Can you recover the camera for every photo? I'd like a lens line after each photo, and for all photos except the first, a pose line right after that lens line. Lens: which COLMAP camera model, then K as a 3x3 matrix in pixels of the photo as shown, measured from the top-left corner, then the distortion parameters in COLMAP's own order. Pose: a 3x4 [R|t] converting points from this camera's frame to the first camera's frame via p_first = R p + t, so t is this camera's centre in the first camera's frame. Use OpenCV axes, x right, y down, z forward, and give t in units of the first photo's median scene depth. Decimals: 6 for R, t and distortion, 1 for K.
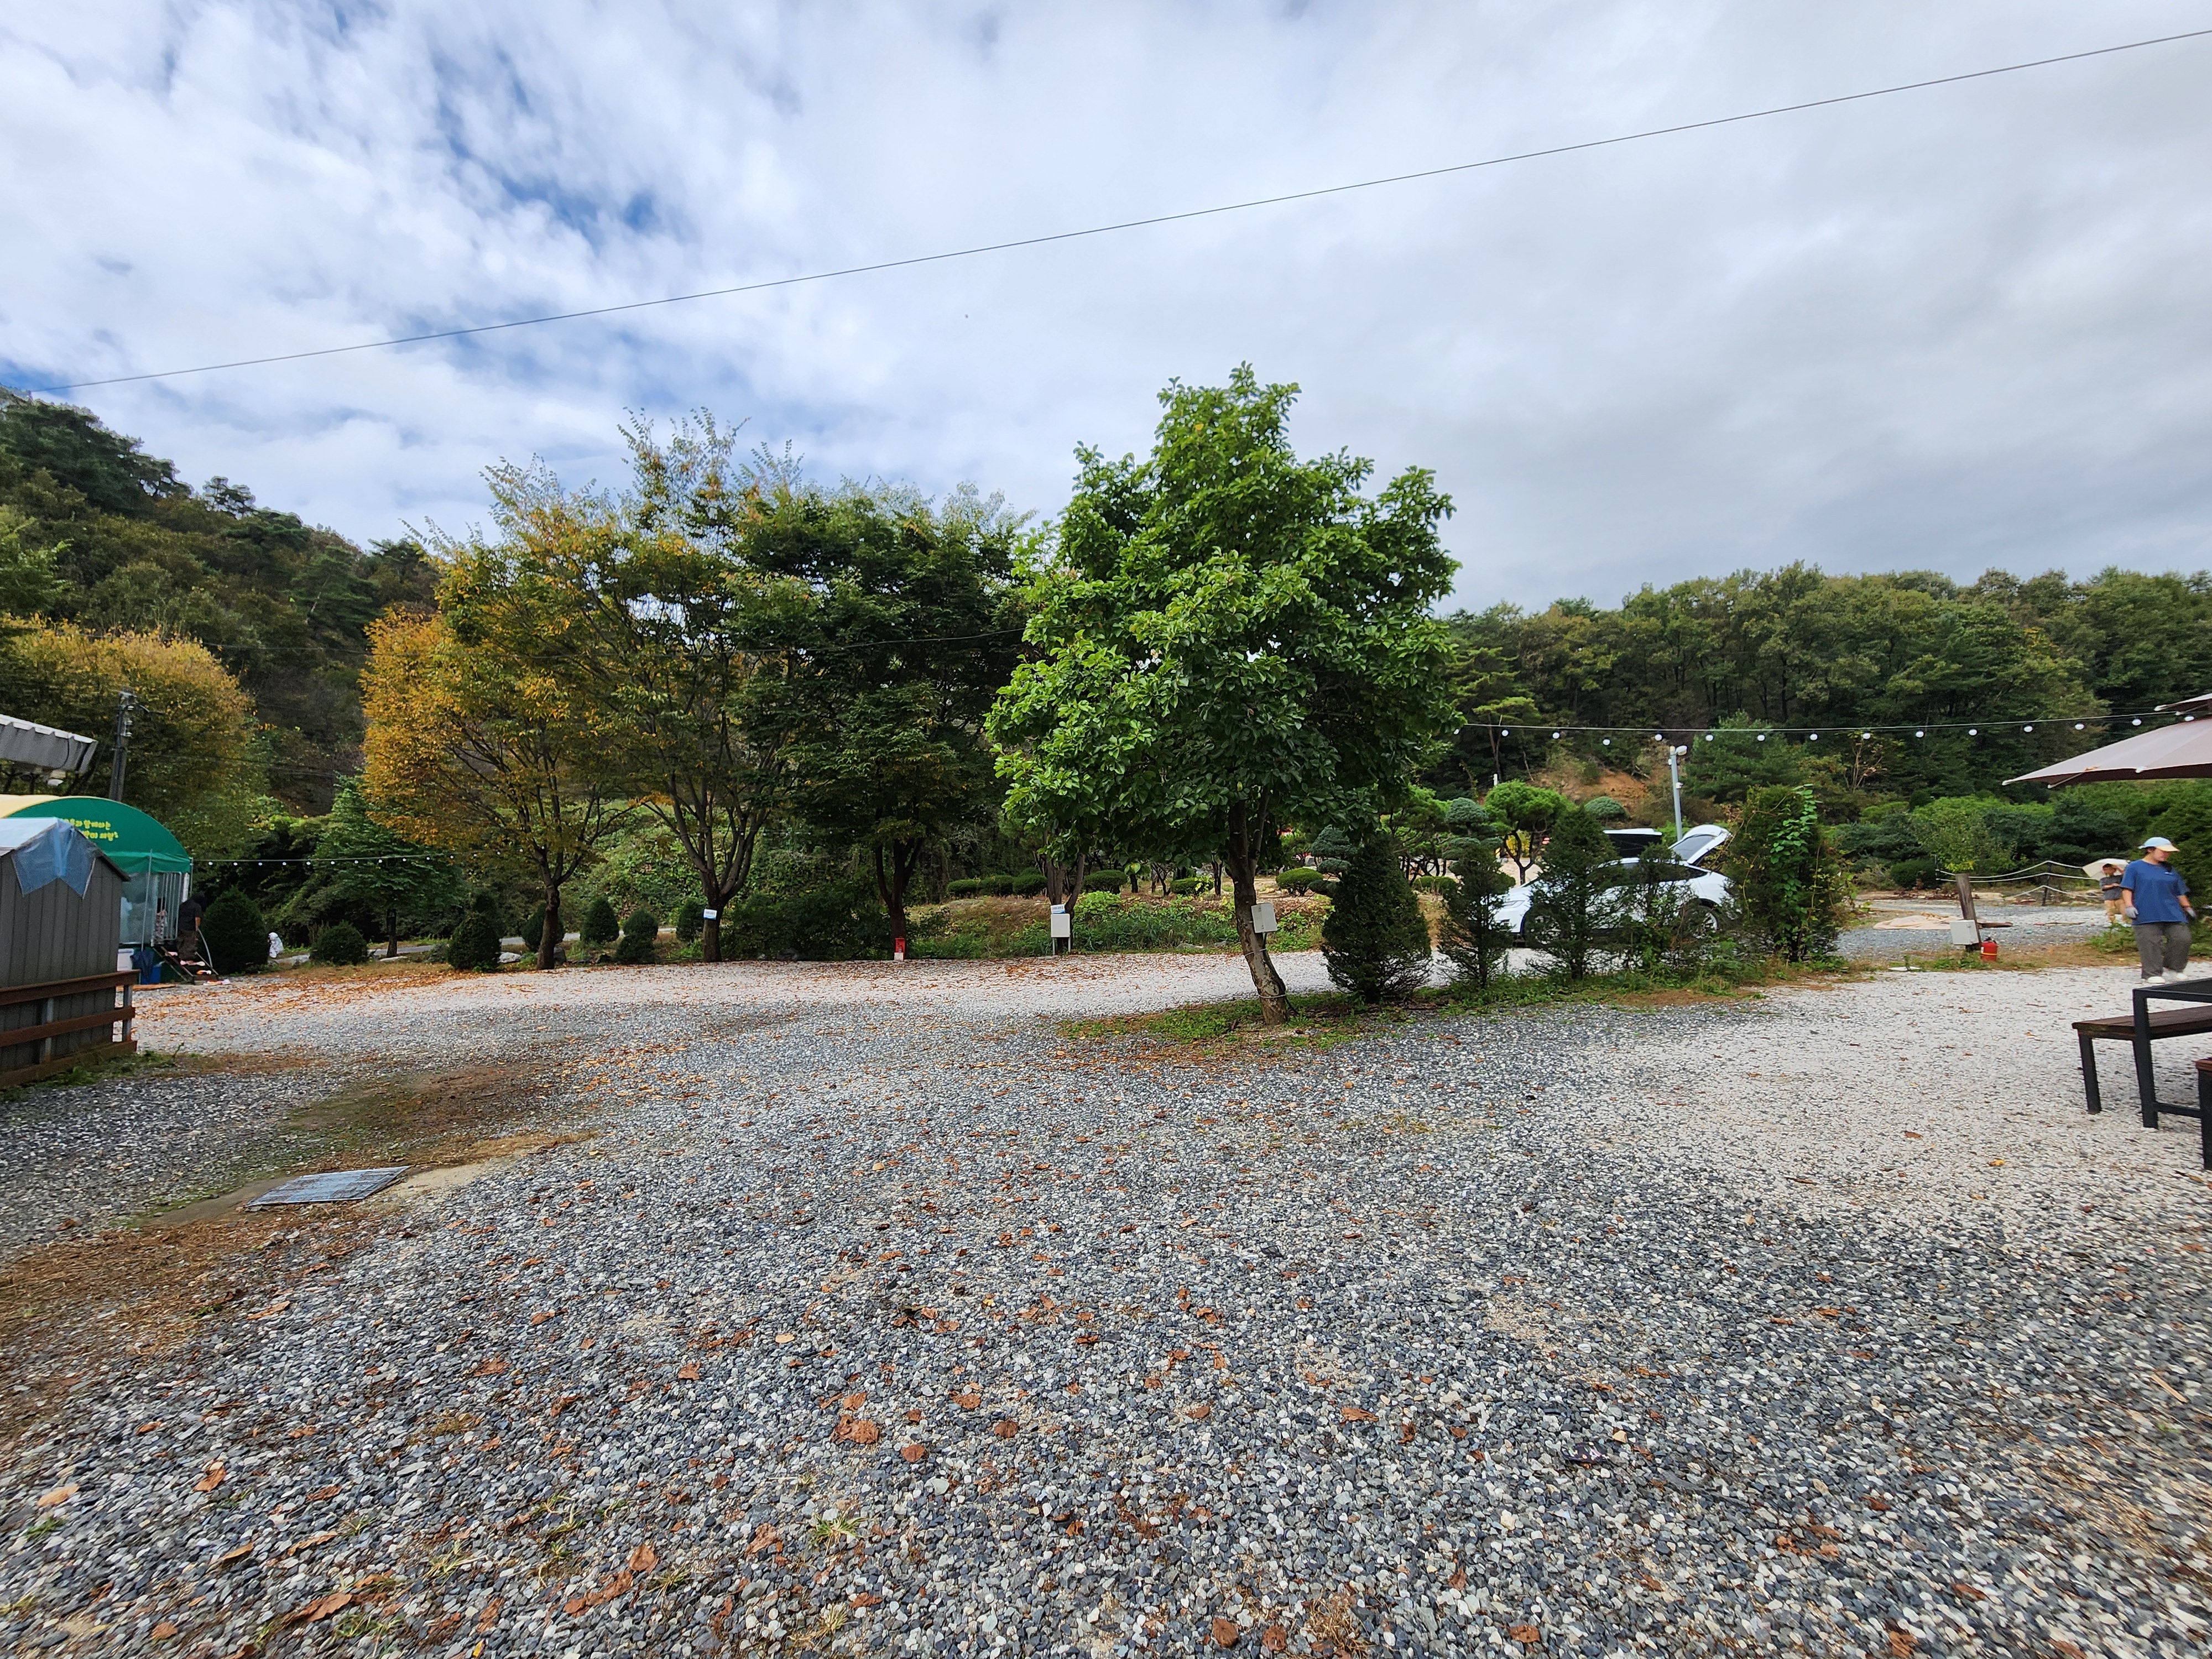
lens RADIAL K [[903.3, 0, 1106.0], [0, 903.3, 829.5], [0, 0, 1]] dist [-0.000245, 0.000008]
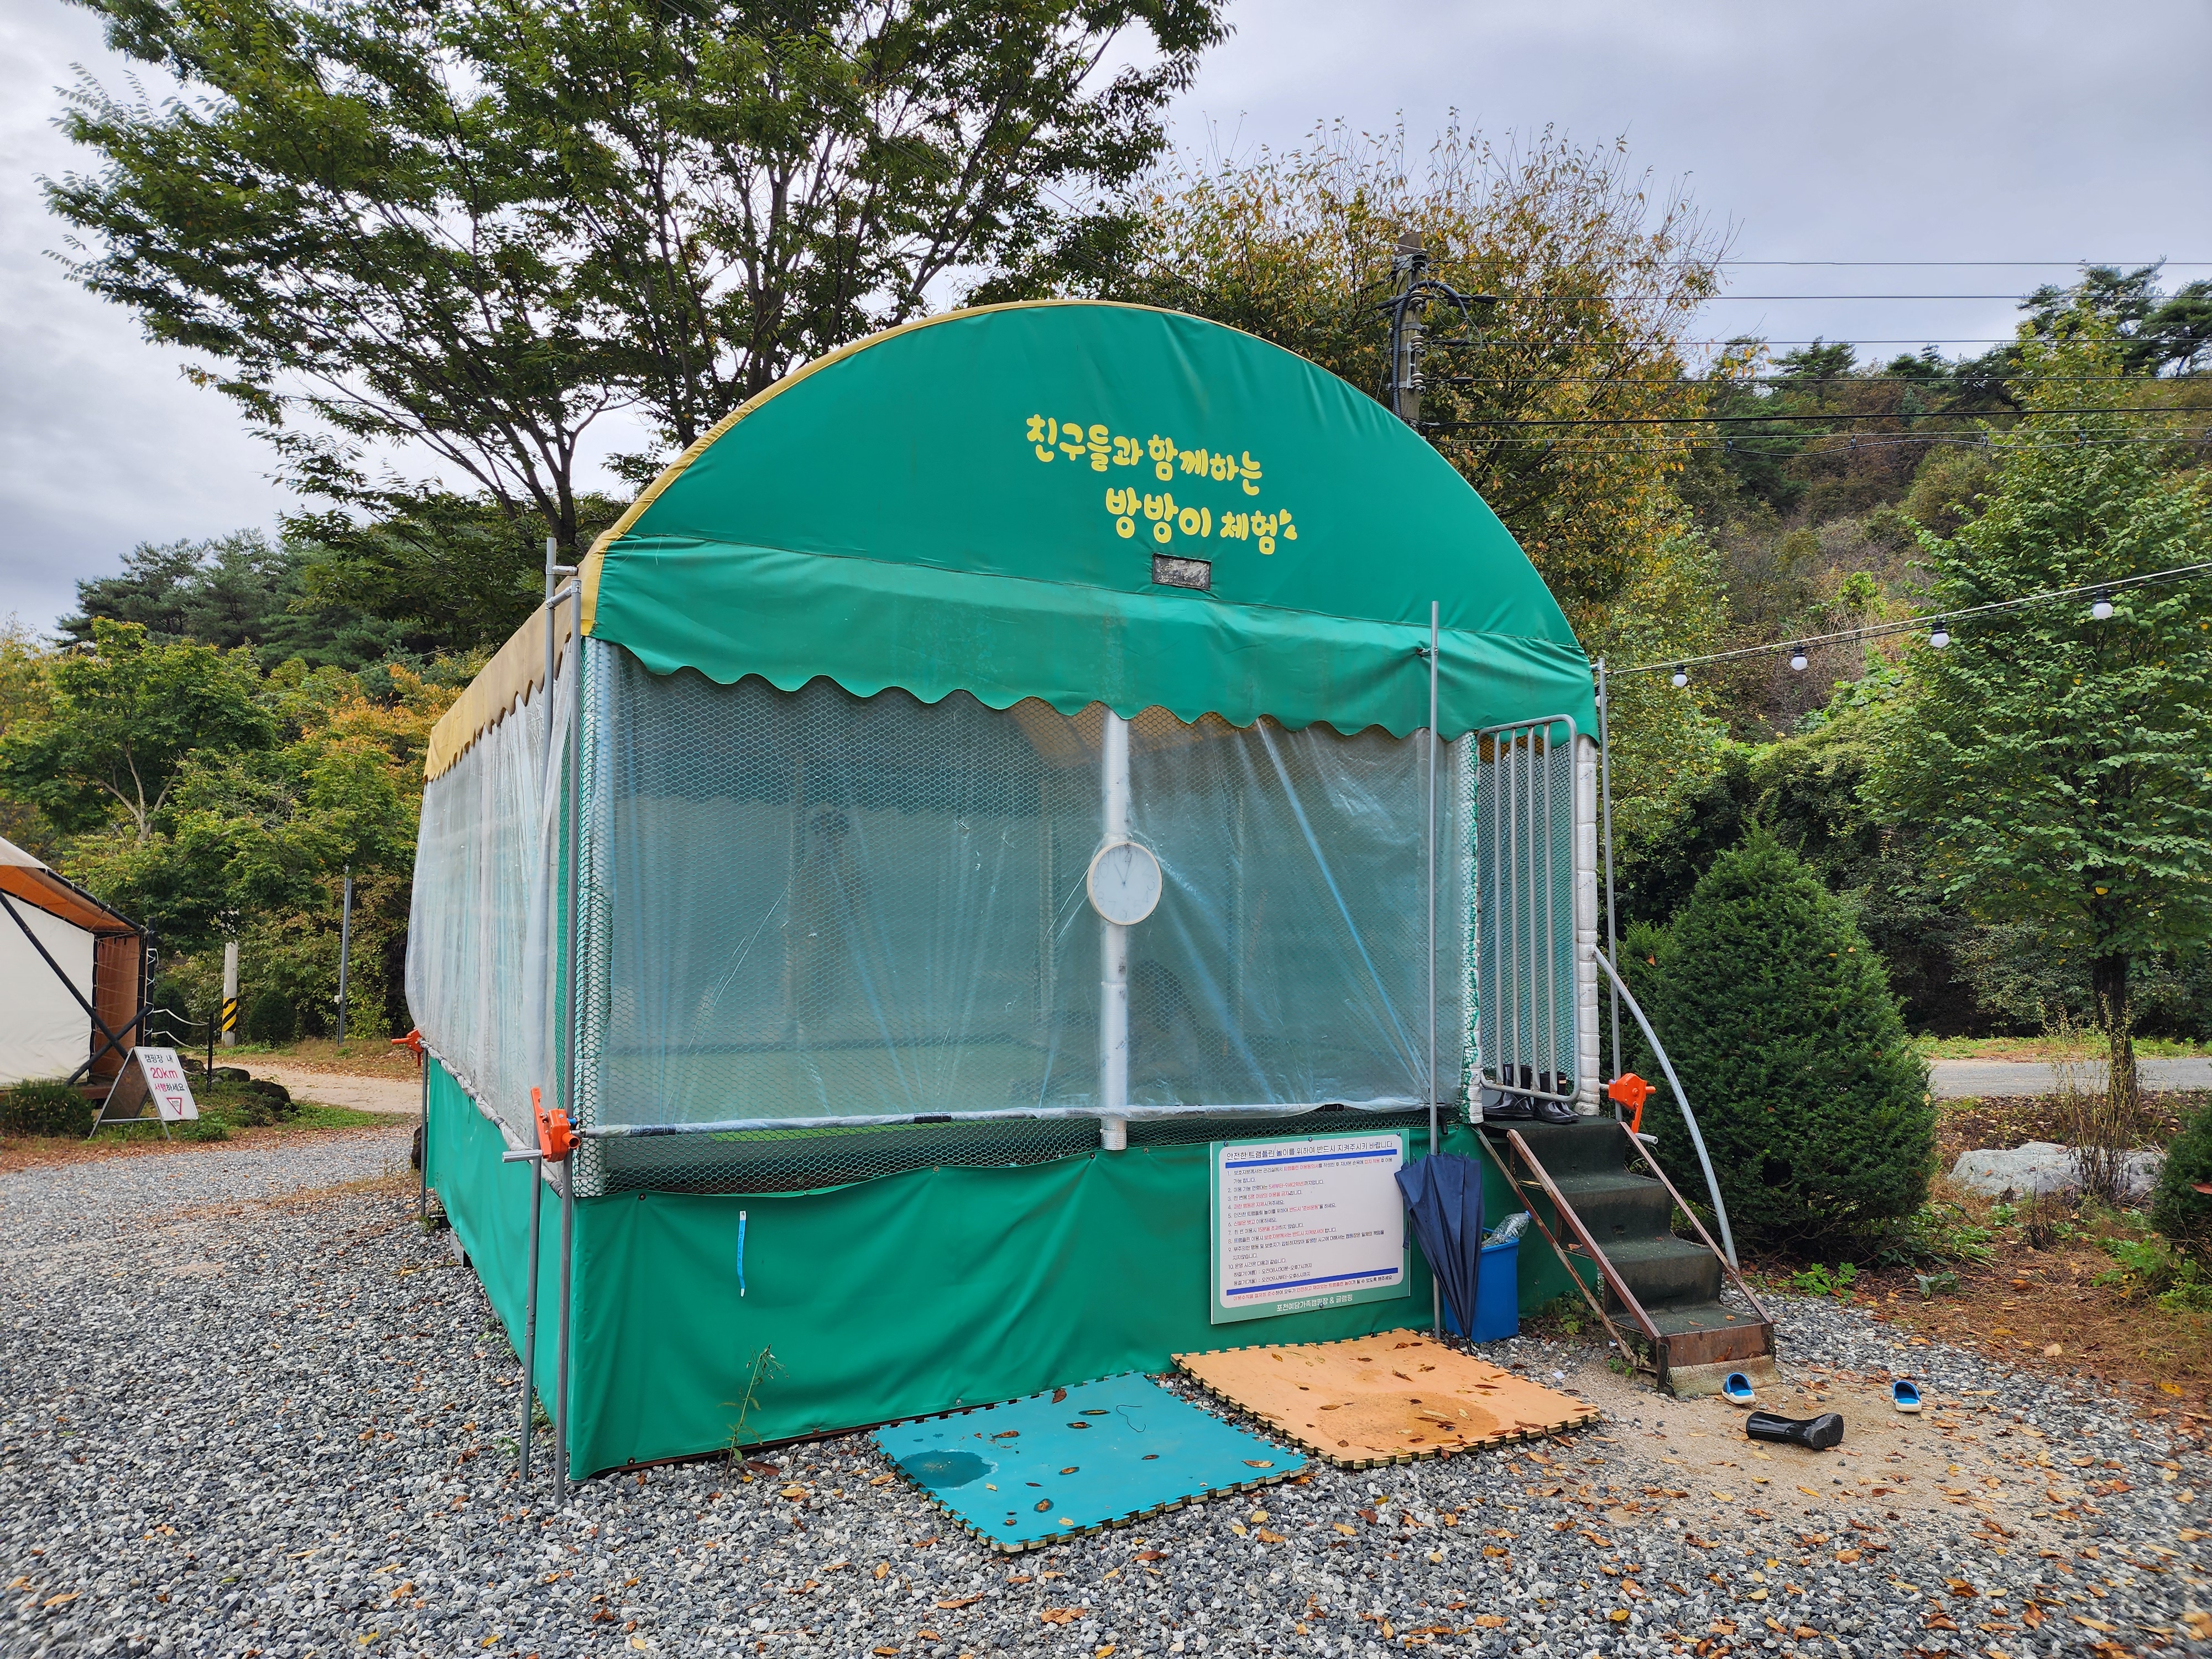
lens RADIAL K [[1444.9, 0, 1106.0], [0, 1444.9, 829.5], [0, 0, 1]] dist [0.007536, -0.000853]
pose [[0.439509, -0.058182, -0.896352, -0.818942], [0.057855, 0.997662, -0.036390, 0.075057], [0.896373, -0.035864, 0.441847, 0.803260]]
